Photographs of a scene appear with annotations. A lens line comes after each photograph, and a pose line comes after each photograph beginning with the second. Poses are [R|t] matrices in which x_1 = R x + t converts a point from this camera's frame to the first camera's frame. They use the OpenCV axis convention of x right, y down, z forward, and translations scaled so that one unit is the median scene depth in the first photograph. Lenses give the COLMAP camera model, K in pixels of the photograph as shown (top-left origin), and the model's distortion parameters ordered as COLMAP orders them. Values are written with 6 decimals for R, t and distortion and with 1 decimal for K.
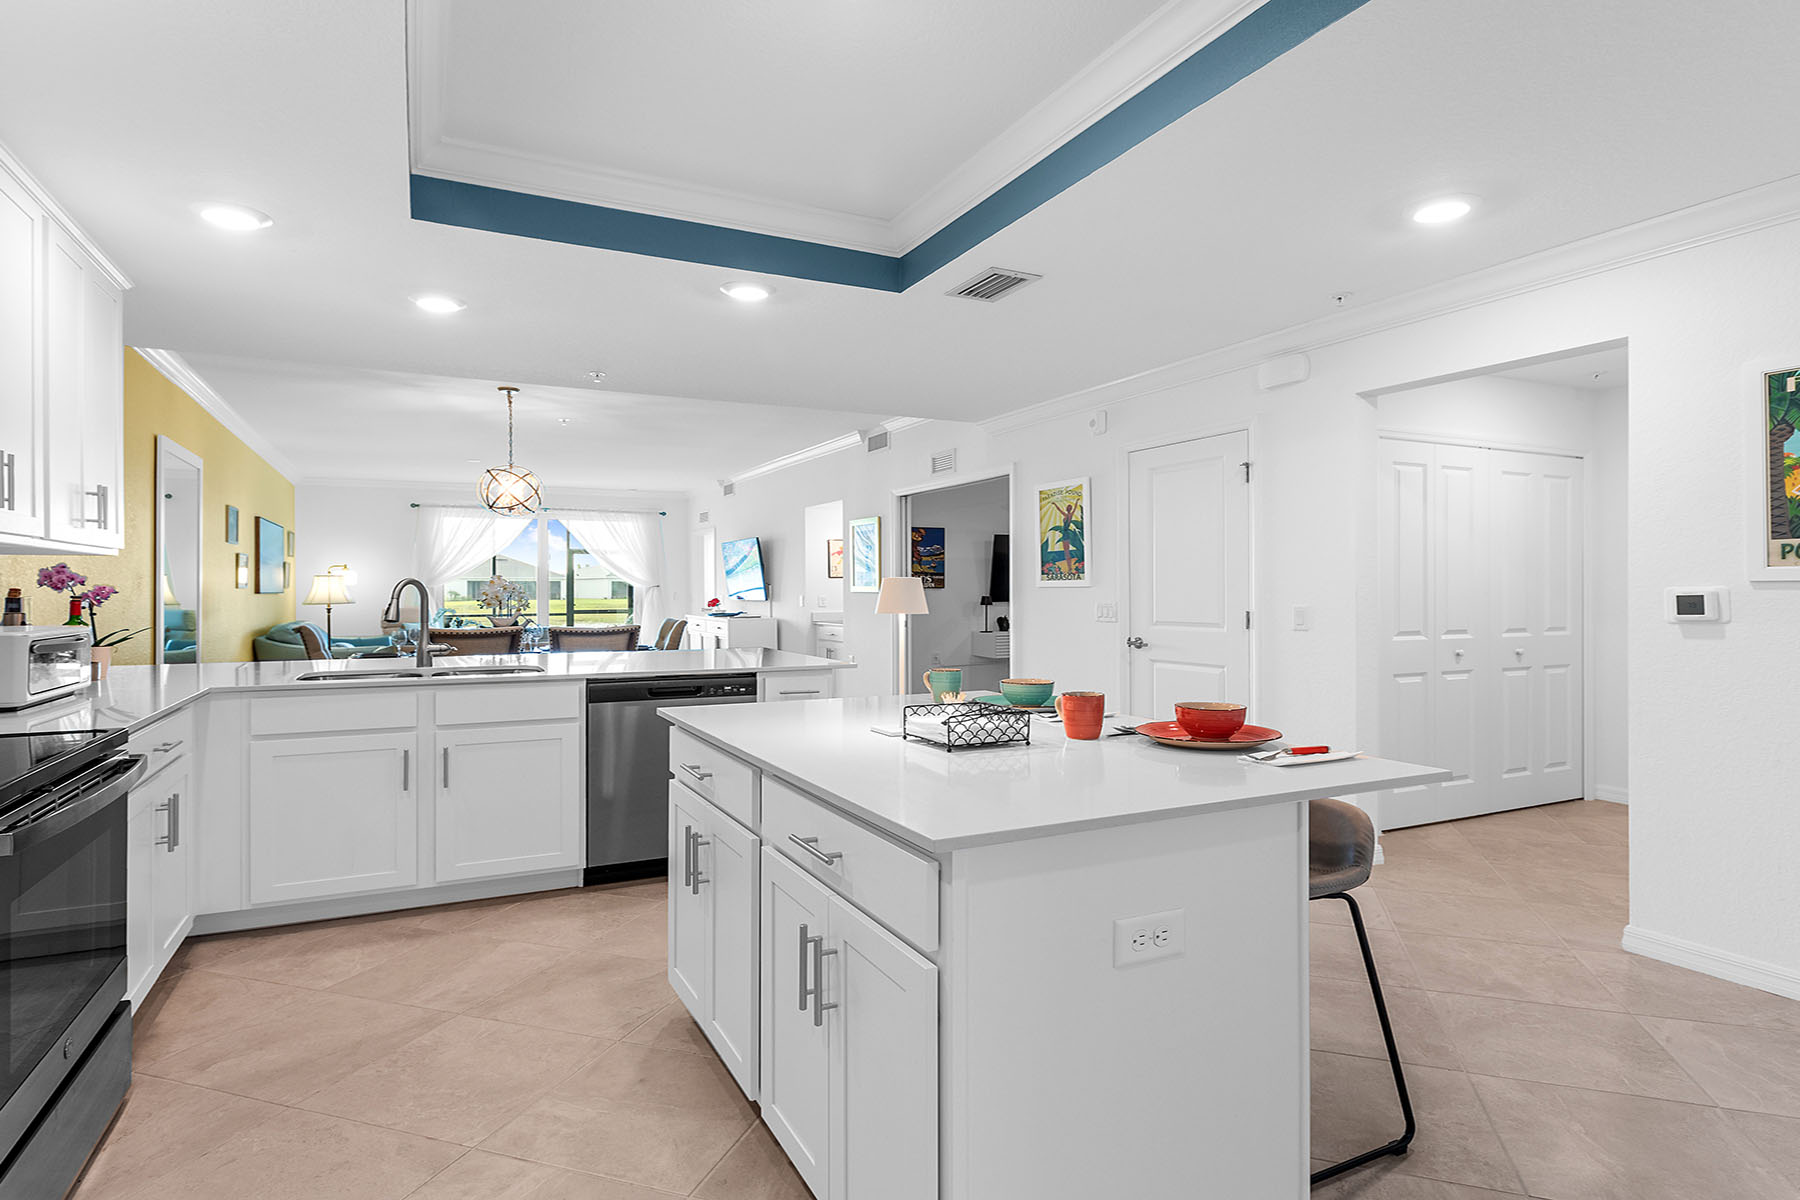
lens RADIAL K [[969.7, 0, 901.0], [0, 969.7, 576.0], [0, 0, 1]] dist [0.000791, 0.000210]
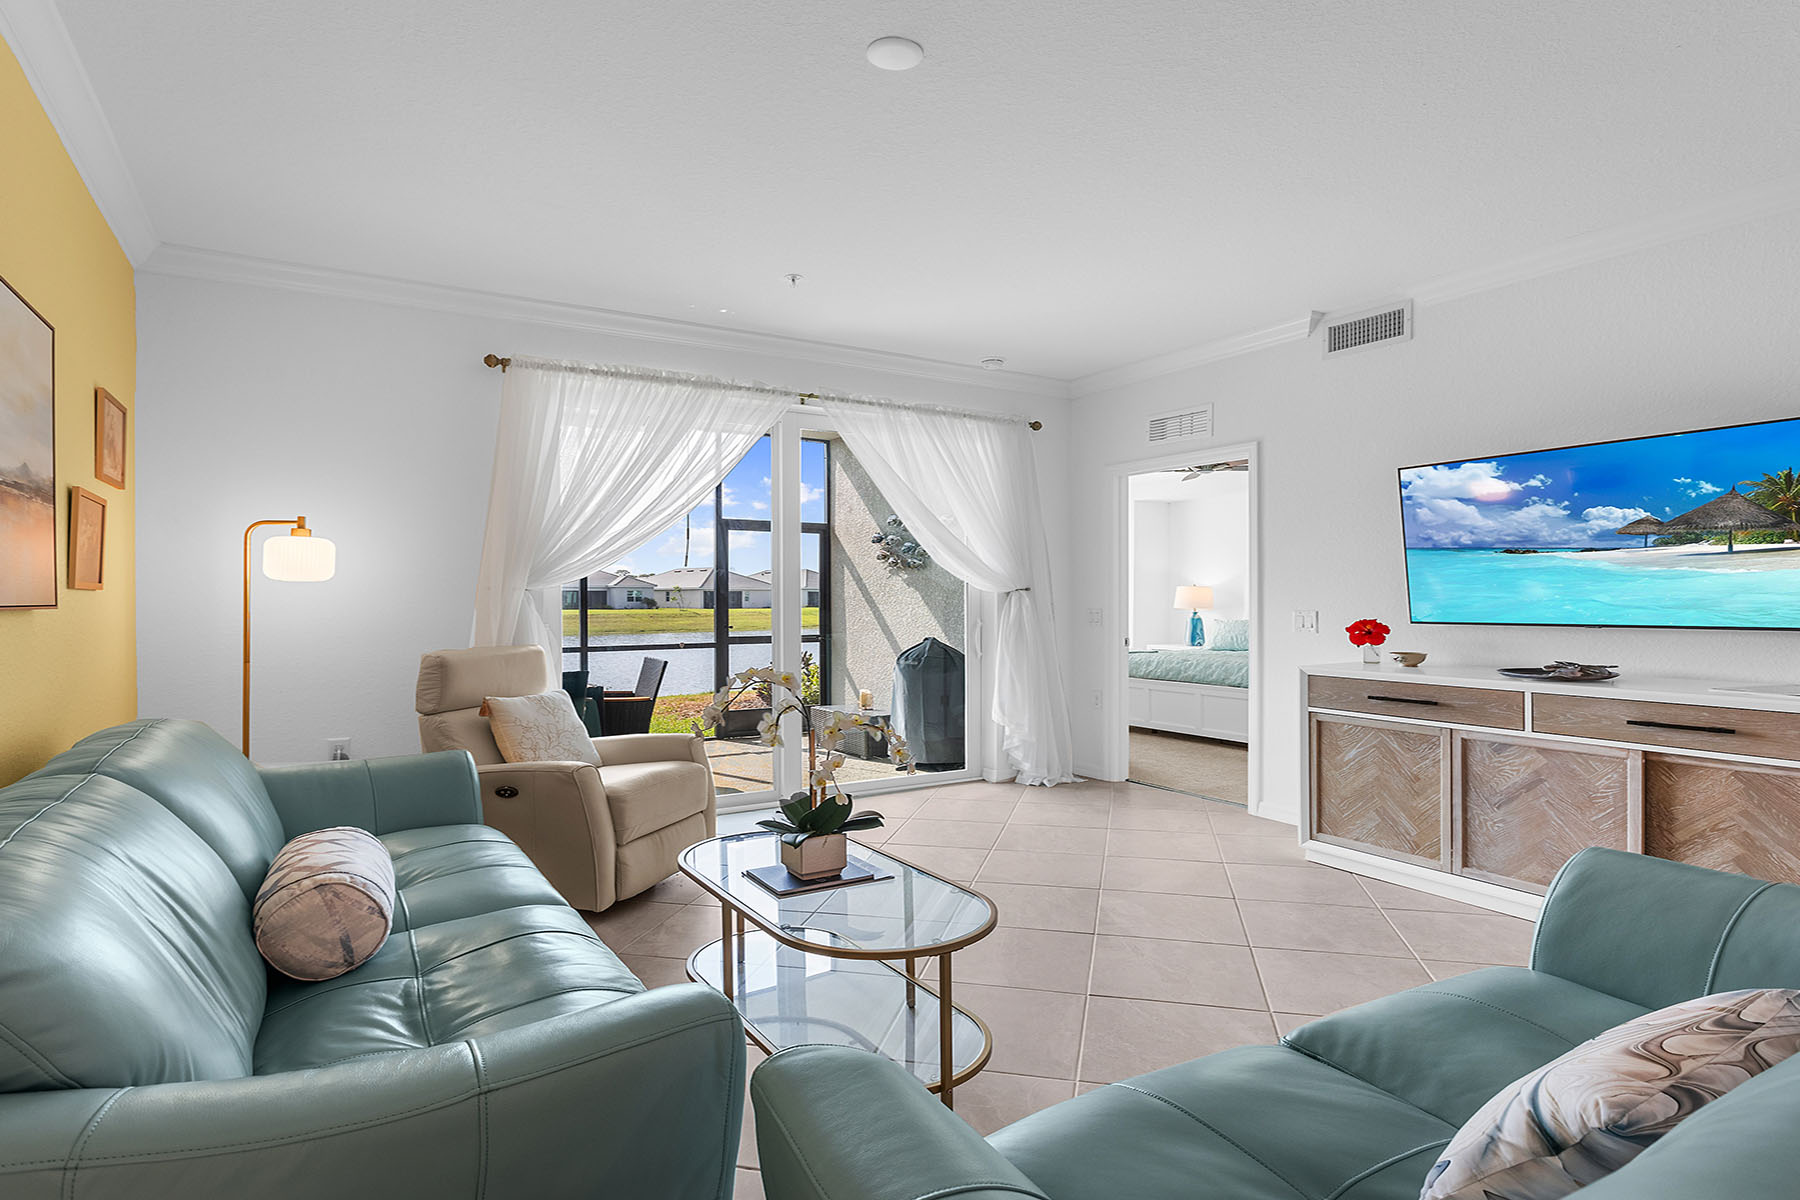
lens RADIAL K [[961.2, 0, 906.8], [0, 961.2, 591.8], [0, 0, 1]] dist [-0.001038, 0.001232]
pose [[0.996495, 0.001457, 0.083635, -0.600704], [-0.001913, 0.999984, 0.005368, 0.016565], [-0.083626, -0.005509, 0.996482, 1.001147]]
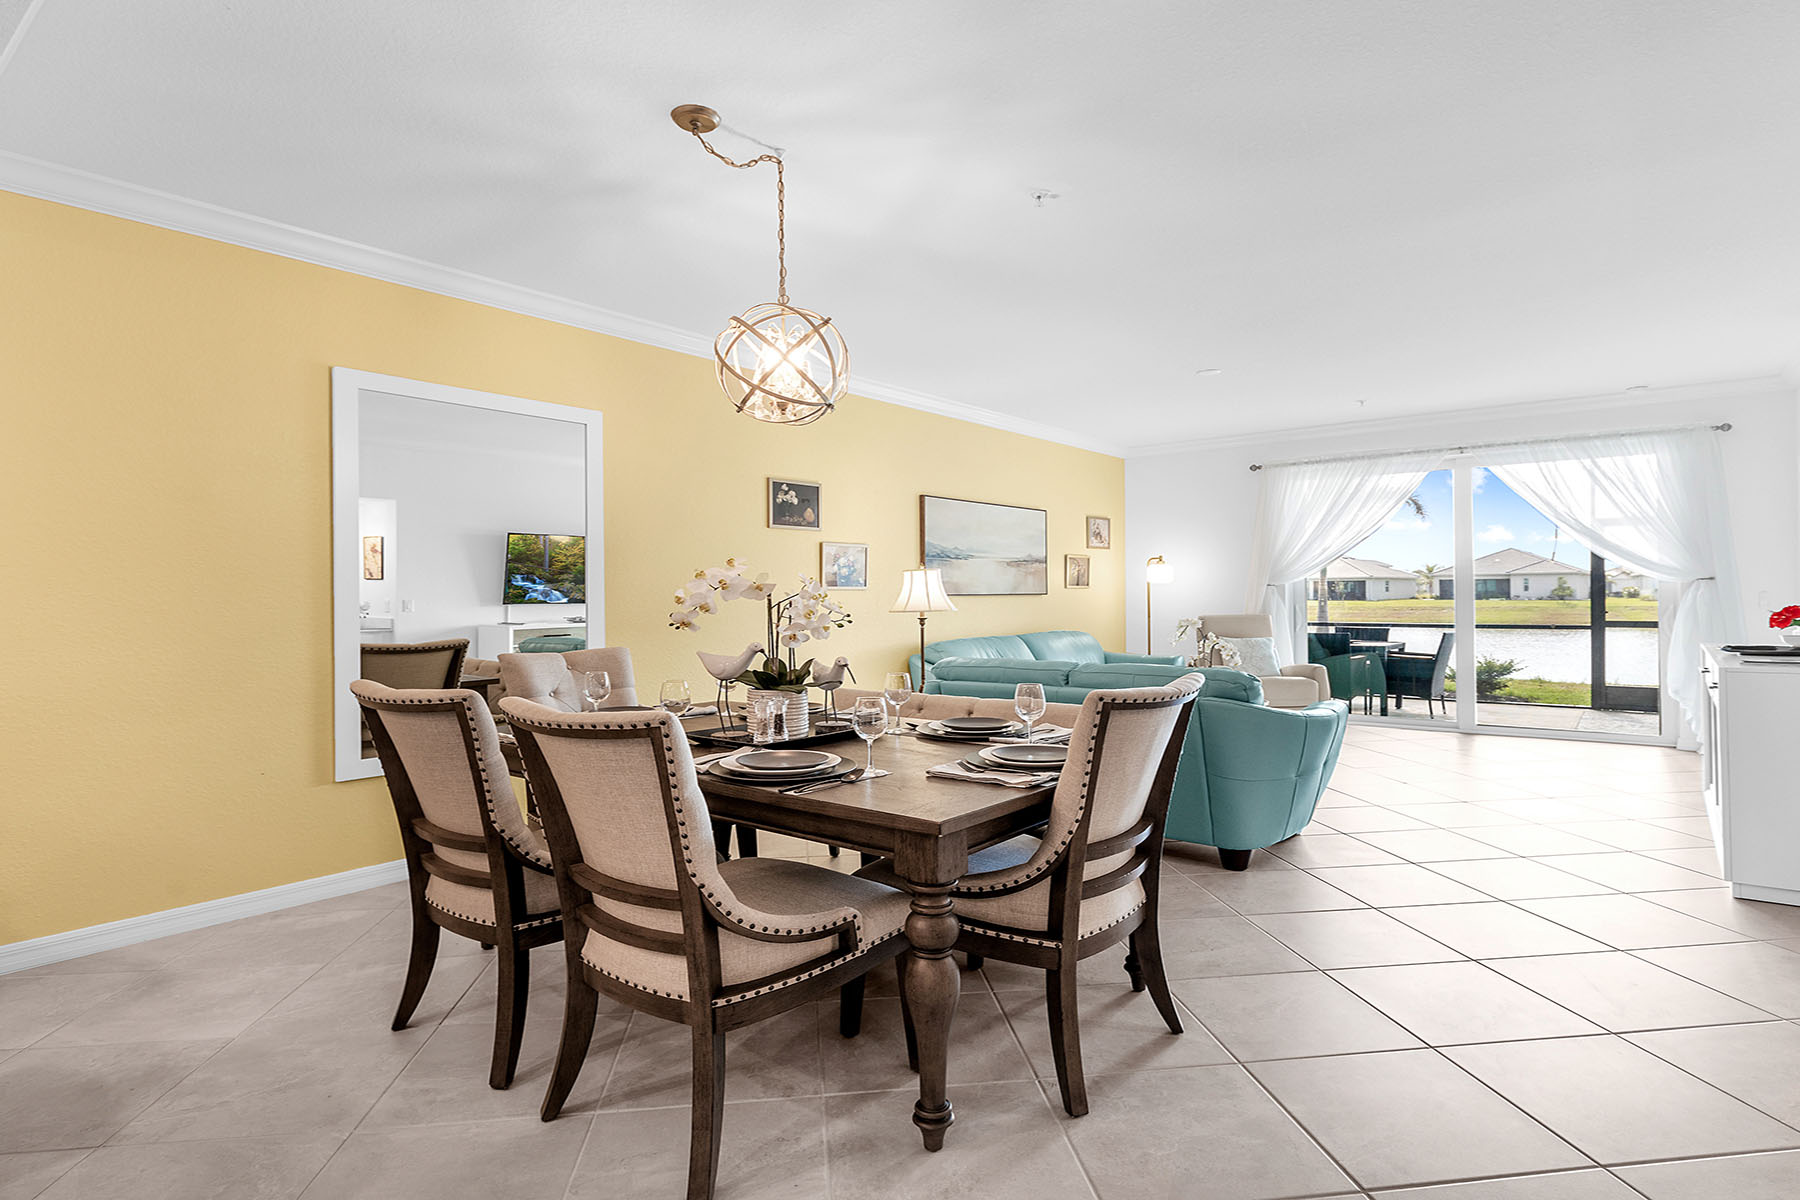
lens RADIAL K [[949.3, 0, 915.5], [0, 949.3, 585.5], [0, 0, 1]] dist [0.004441, 0.000741]
pose [[0.437406, -0.008462, -0.899224, 0.007745], [0.019235, 0.999815, -0.000052, 0.011317], [0.899058, -0.017274, 0.437488, 0.761642]]
